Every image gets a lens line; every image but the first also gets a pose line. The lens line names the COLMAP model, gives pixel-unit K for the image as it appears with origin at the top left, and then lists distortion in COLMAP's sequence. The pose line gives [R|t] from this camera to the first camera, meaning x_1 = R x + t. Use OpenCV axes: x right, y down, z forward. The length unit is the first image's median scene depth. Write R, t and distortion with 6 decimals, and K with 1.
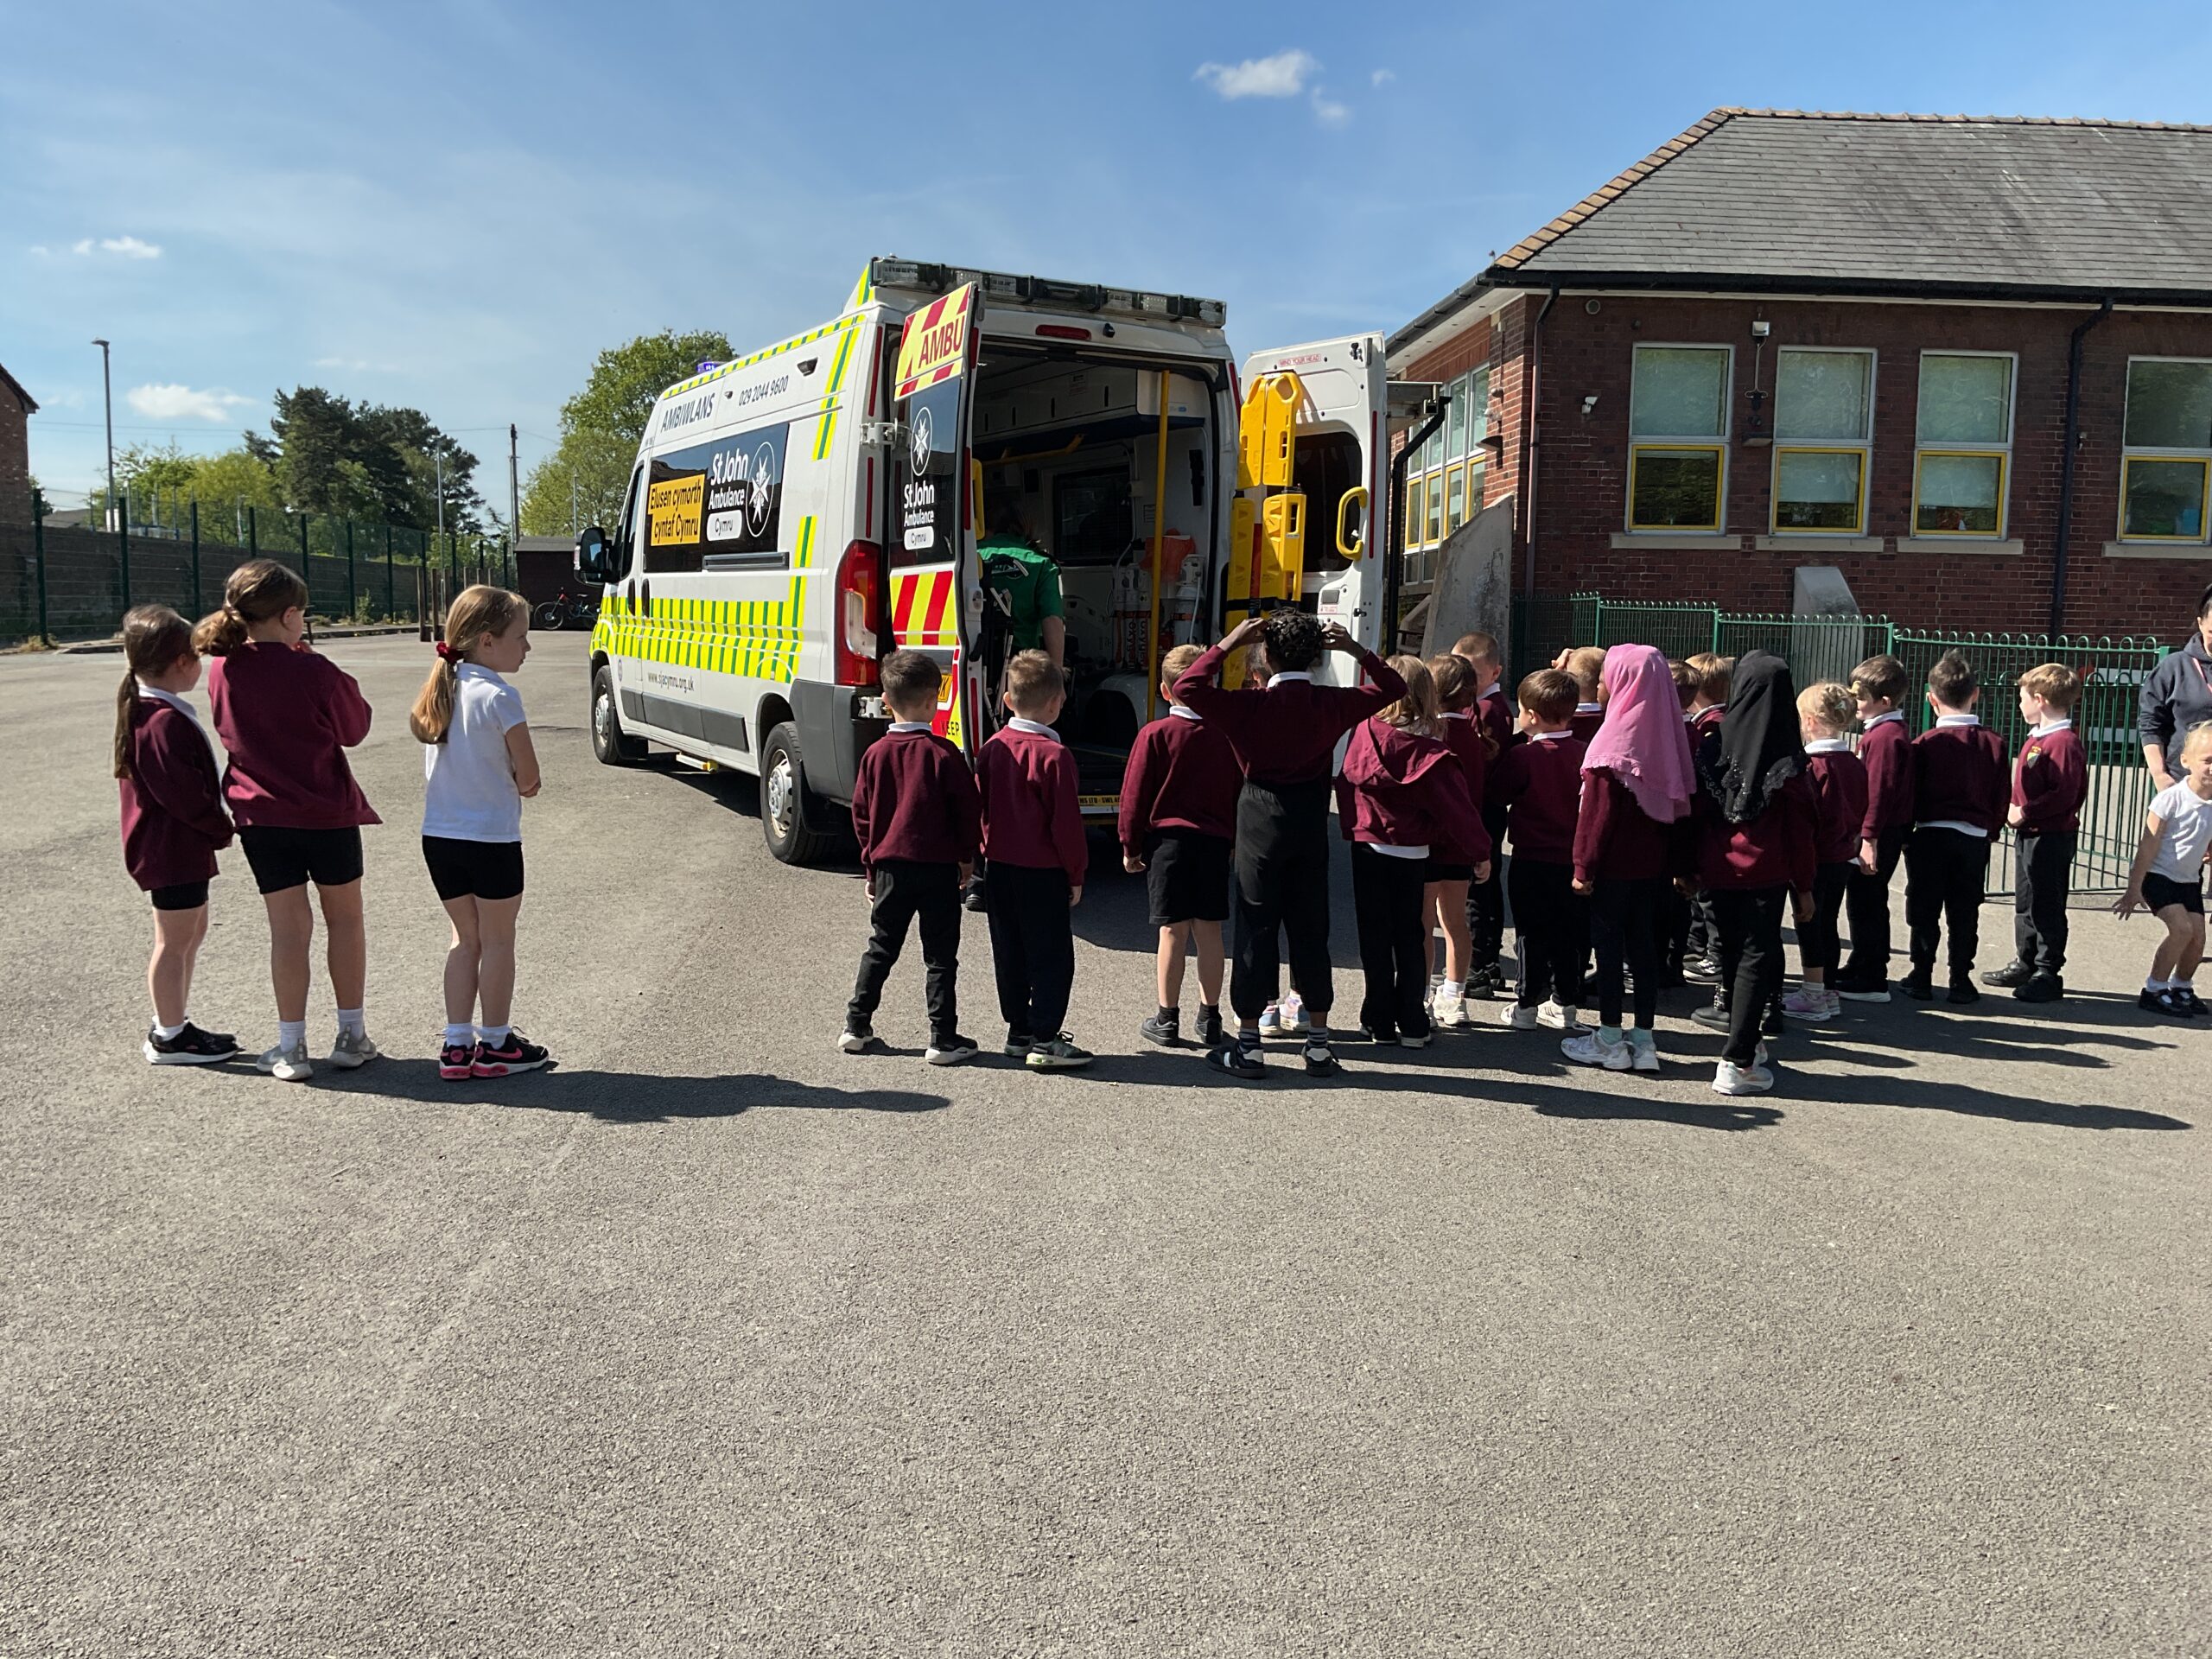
lens RADIAL K [[1833.0, 0, 1102.9], [0, 1833.0, 843.4], [0, 0, 1]] dist [0.080756, -0.149043]
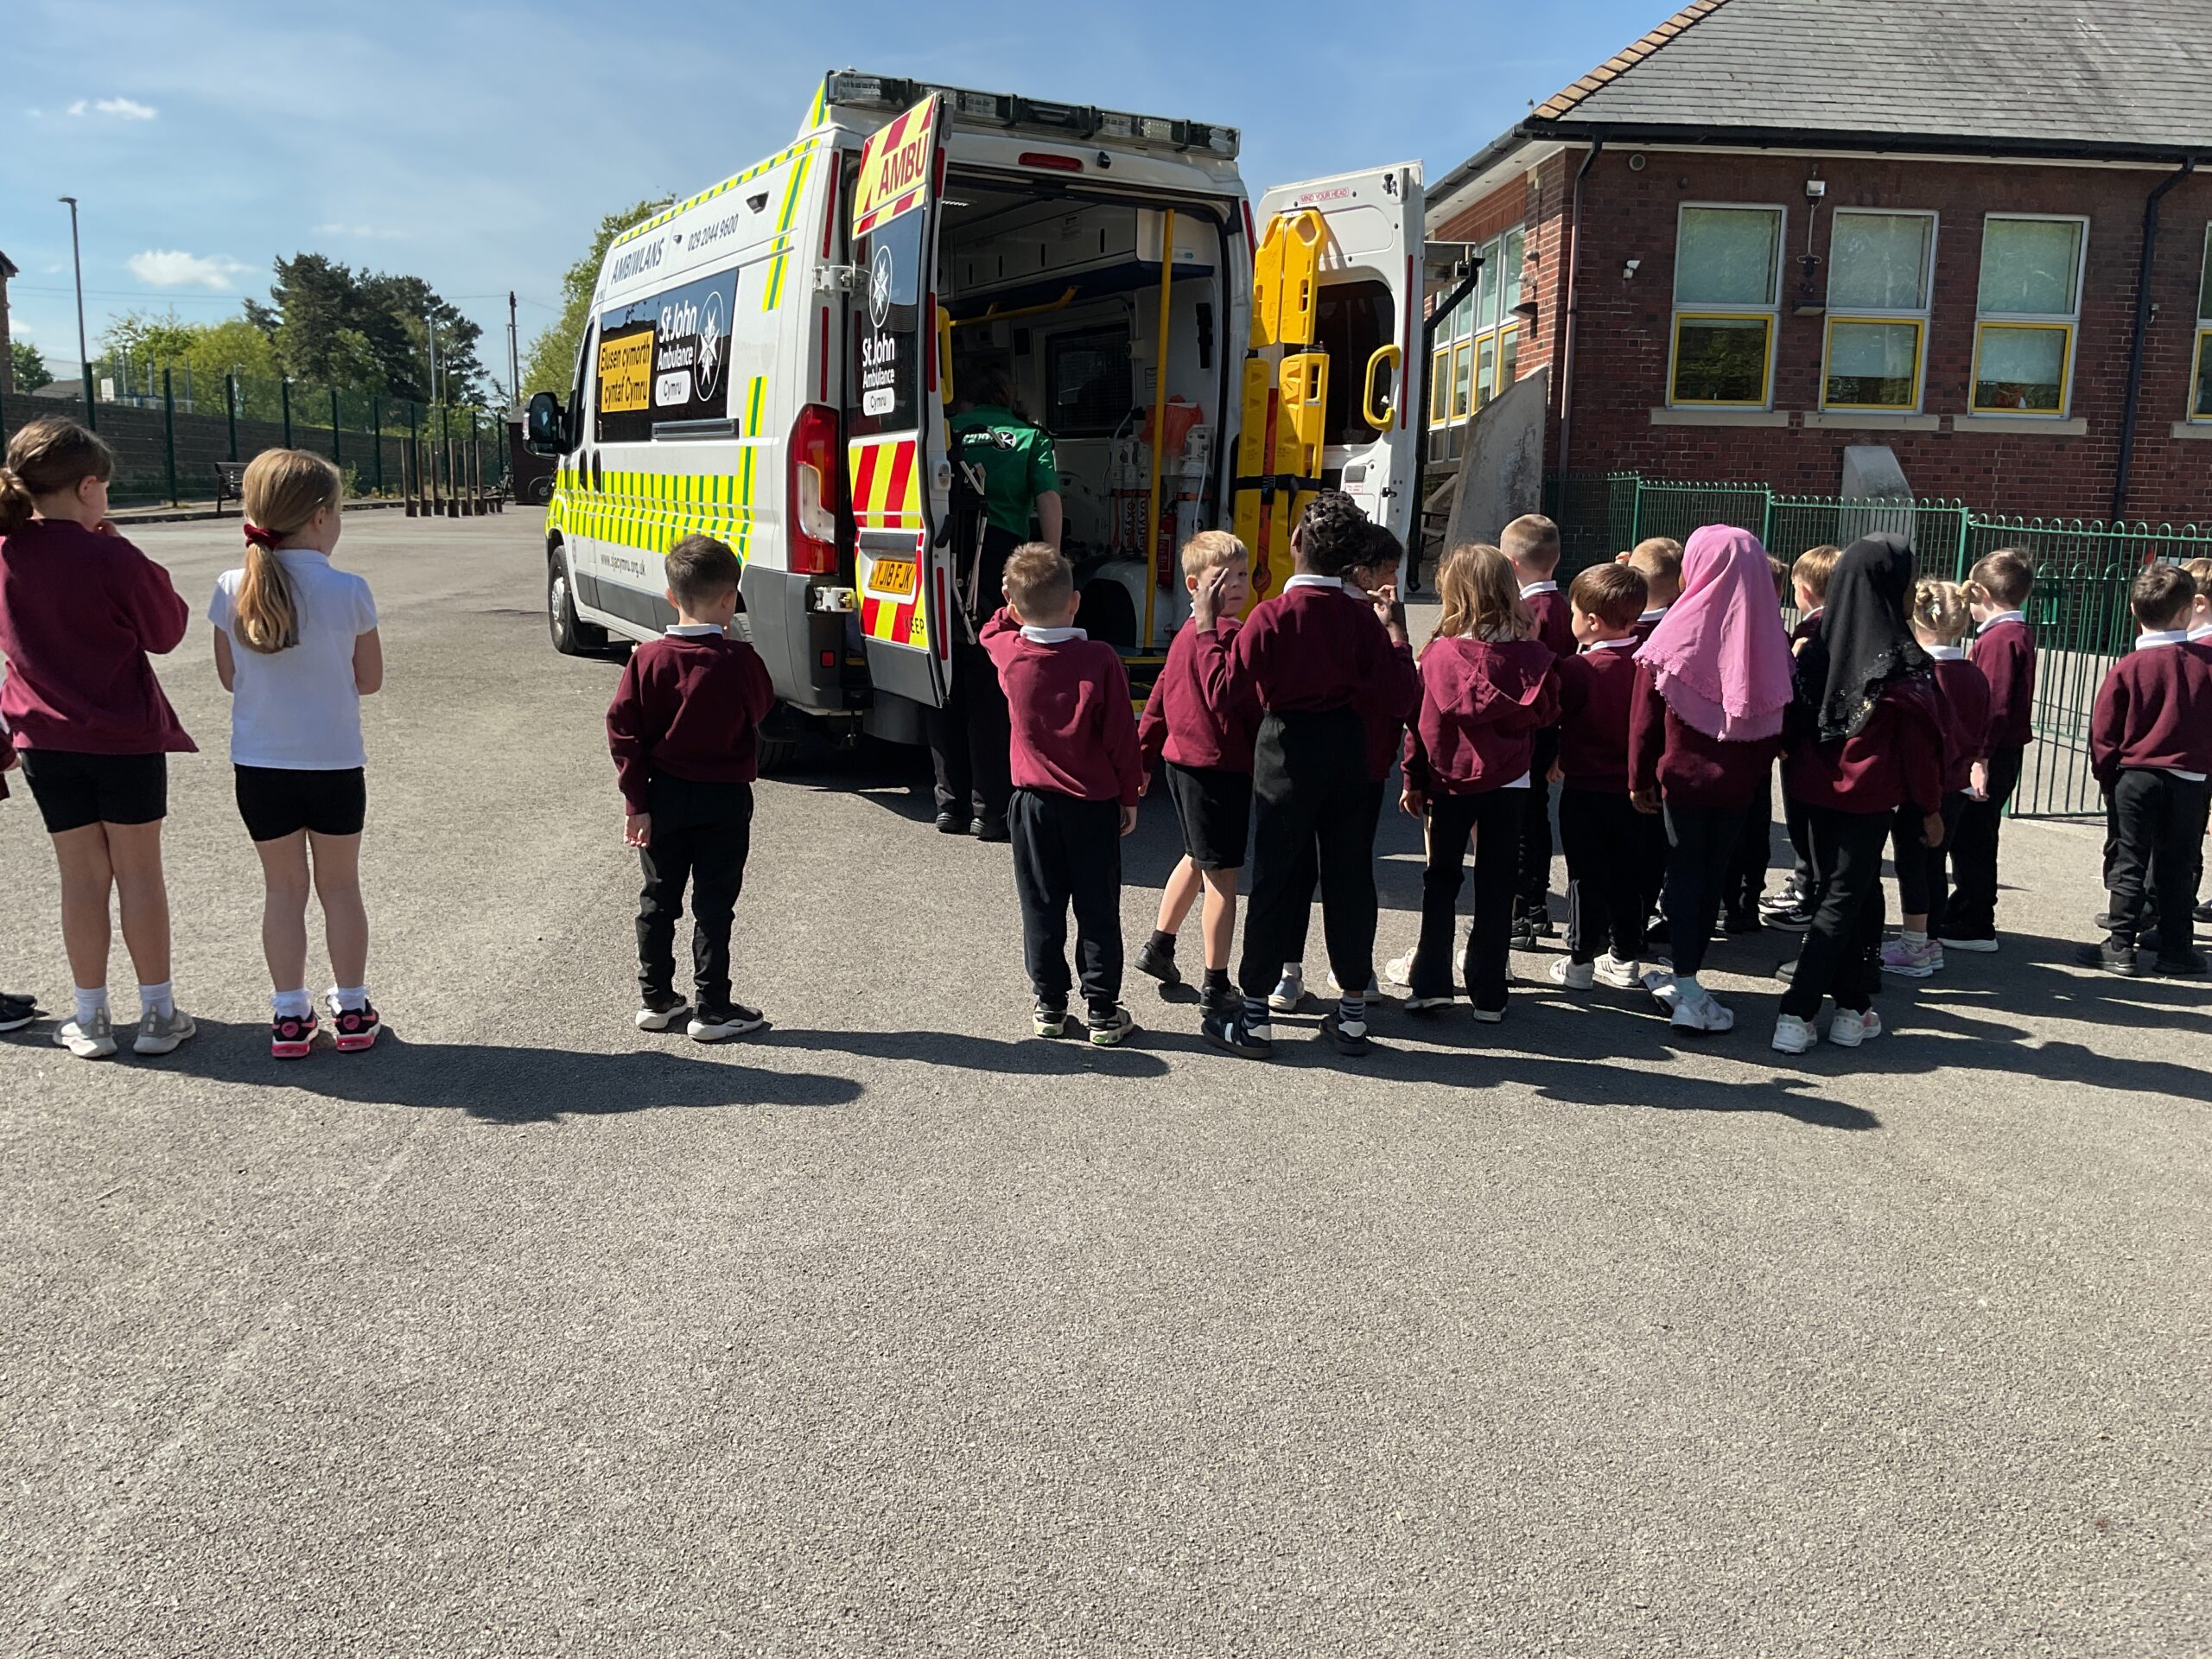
lens RADIAL K [[1833.0, 0, 1102.9], [0, 1833.0, 843.4], [0, 0, 1]] dist [0.080756, -0.149043]
pose [[0.999952, 0.007309, -0.006544, 0.009454], [-0.006874, 0.997915, 0.064178, -0.012437], [0.007000, -0.064129, 0.997917, 0.099469]]
